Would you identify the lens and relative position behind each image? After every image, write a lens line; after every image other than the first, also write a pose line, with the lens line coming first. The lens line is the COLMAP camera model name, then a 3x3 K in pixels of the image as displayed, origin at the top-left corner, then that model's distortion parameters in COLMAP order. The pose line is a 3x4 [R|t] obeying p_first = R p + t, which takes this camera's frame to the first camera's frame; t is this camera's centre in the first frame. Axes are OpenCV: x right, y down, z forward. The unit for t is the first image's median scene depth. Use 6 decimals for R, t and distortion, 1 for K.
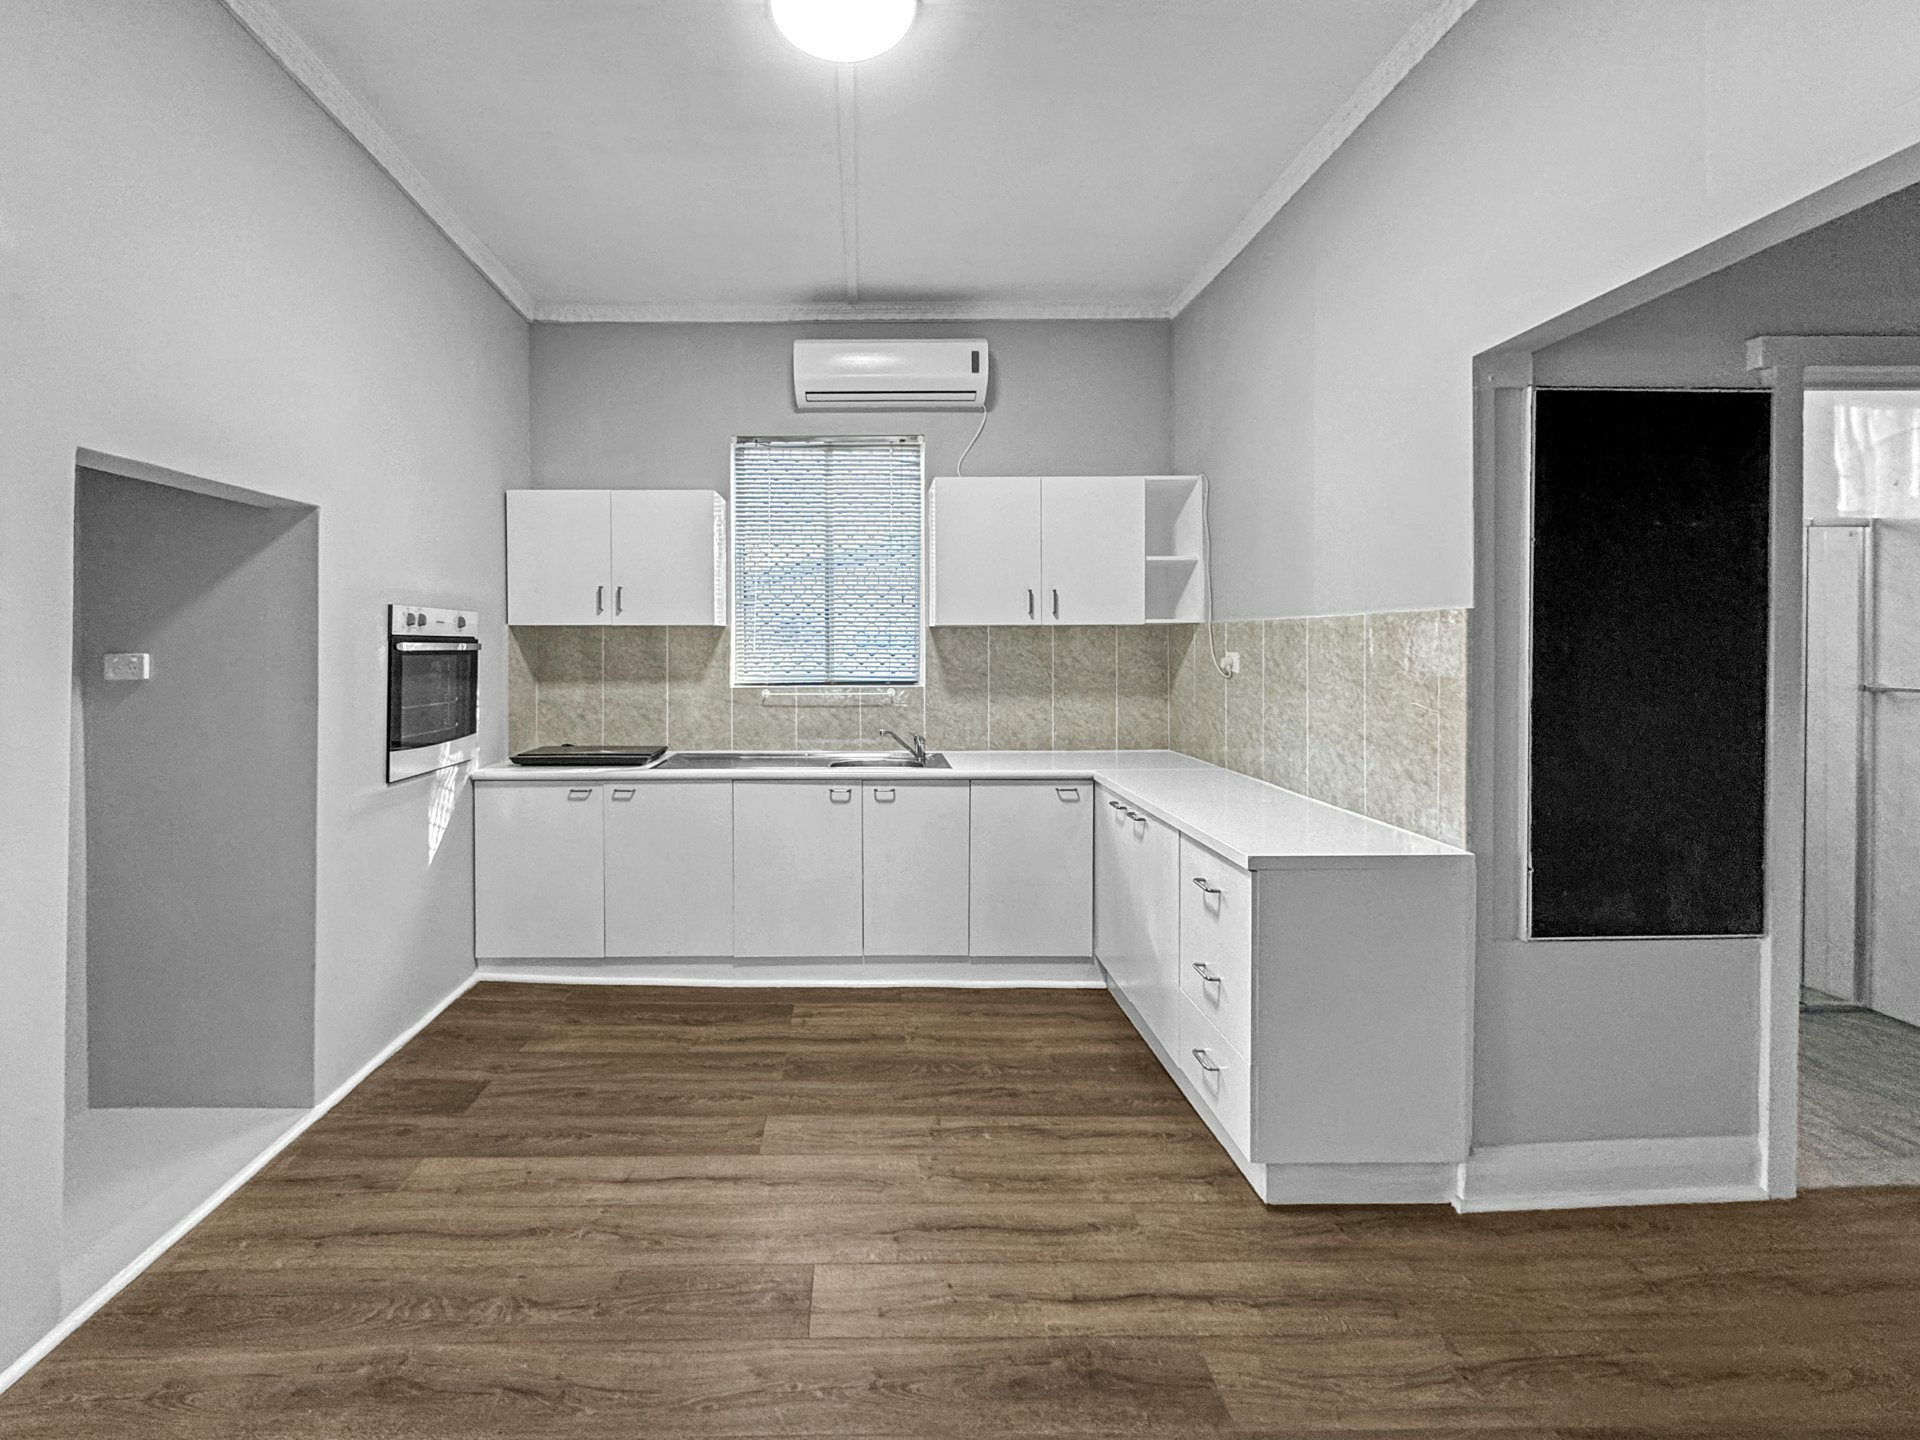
lens RADIAL K [[806.0, 0, 867.7], [0, 806.0, 649.6], [0, 0, 1]] dist [-0.002138, -0.000015]
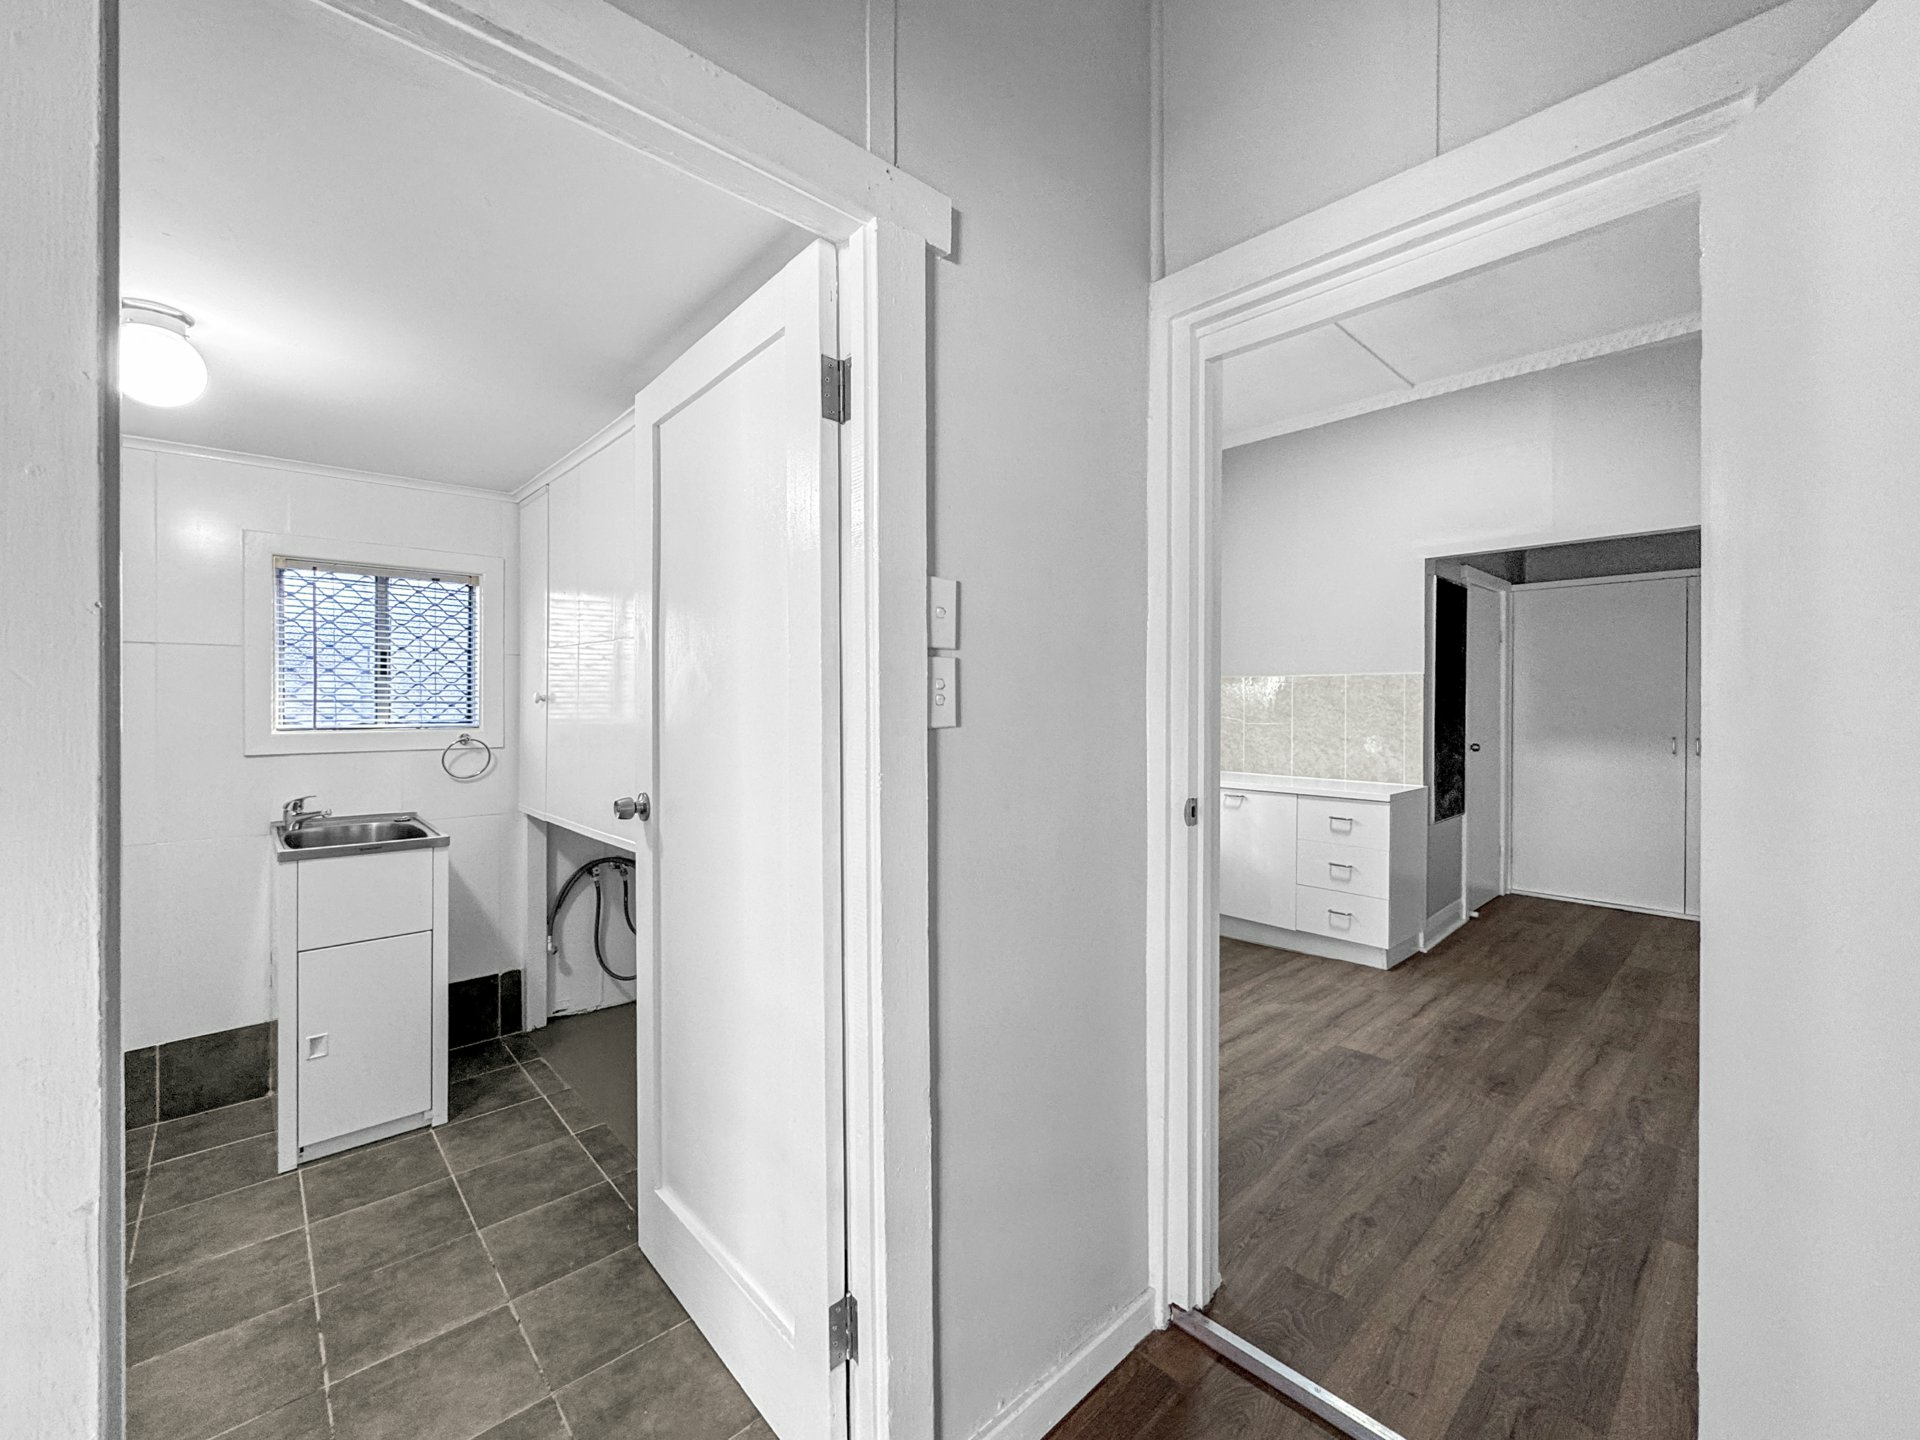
lens RADIAL K [[785.7, 0, 957.5], [0, 785.7, 700.3], [0, 0, 1]] dist [-0.000047, -0.000079]
pose [[0.747401, 0.005633, 0.664350, -0.980235], [-0.000776, 0.999971, -0.007606, 0.022567], [-0.664373, 0.005170, 0.747383, 0.153085]]
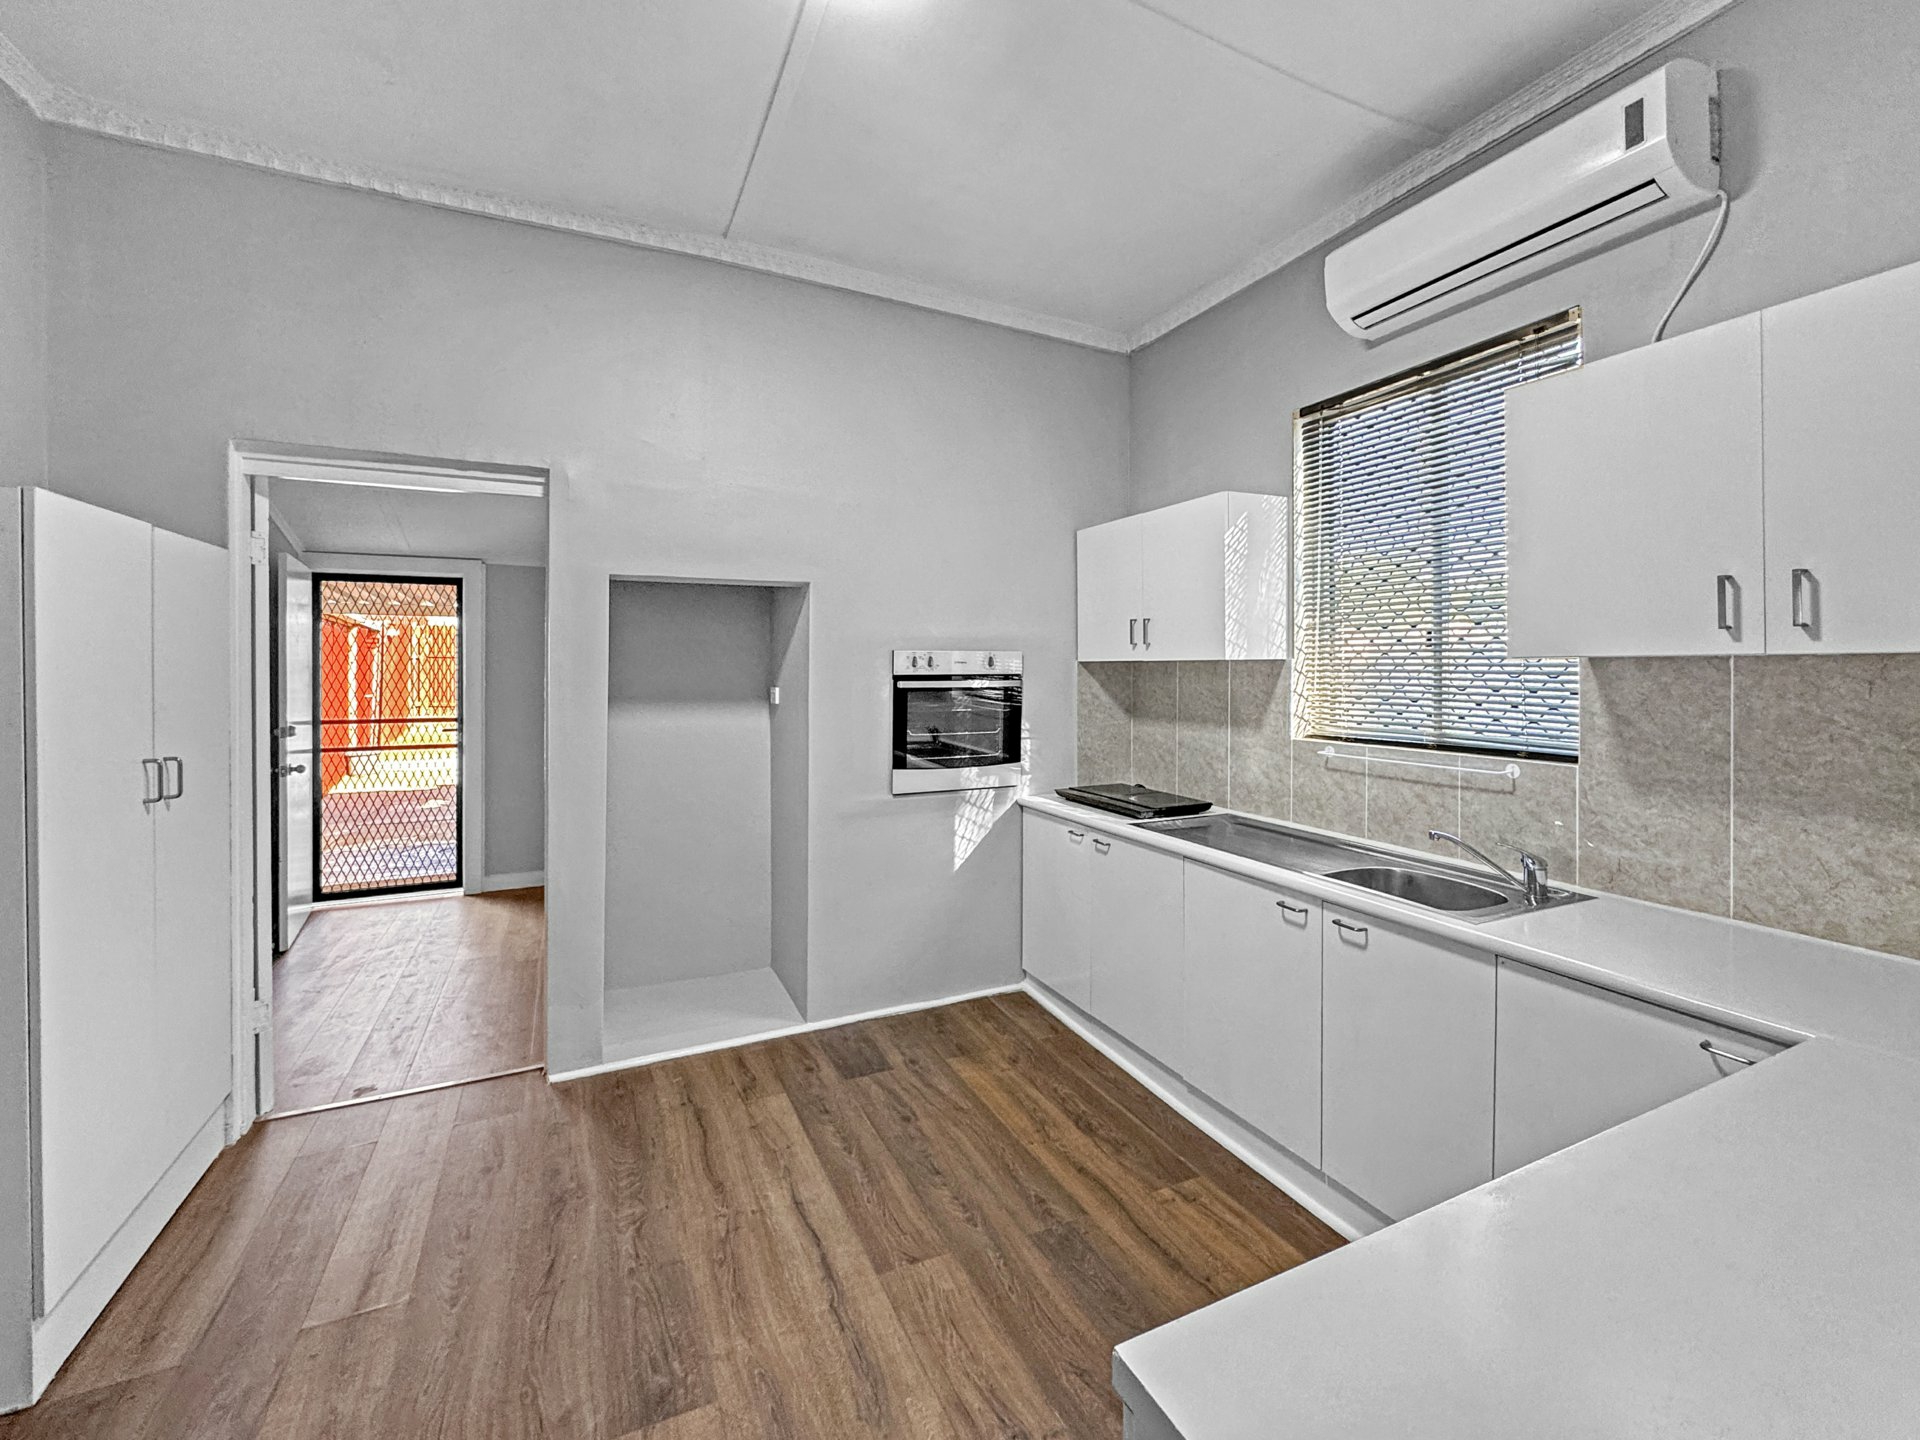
lens RADIAL K [[795.4, 0, 964.0], [0, 795.4, 670.5], [0, 0, 1]] dist [-0.000446, -0.000090]
pose [[0.423873, 0.004761, -0.905709, 0.458526], [-0.004014, 0.999986, 0.003379, -0.023964], [0.905713, 0.002203, 0.423886, 0.478016]]
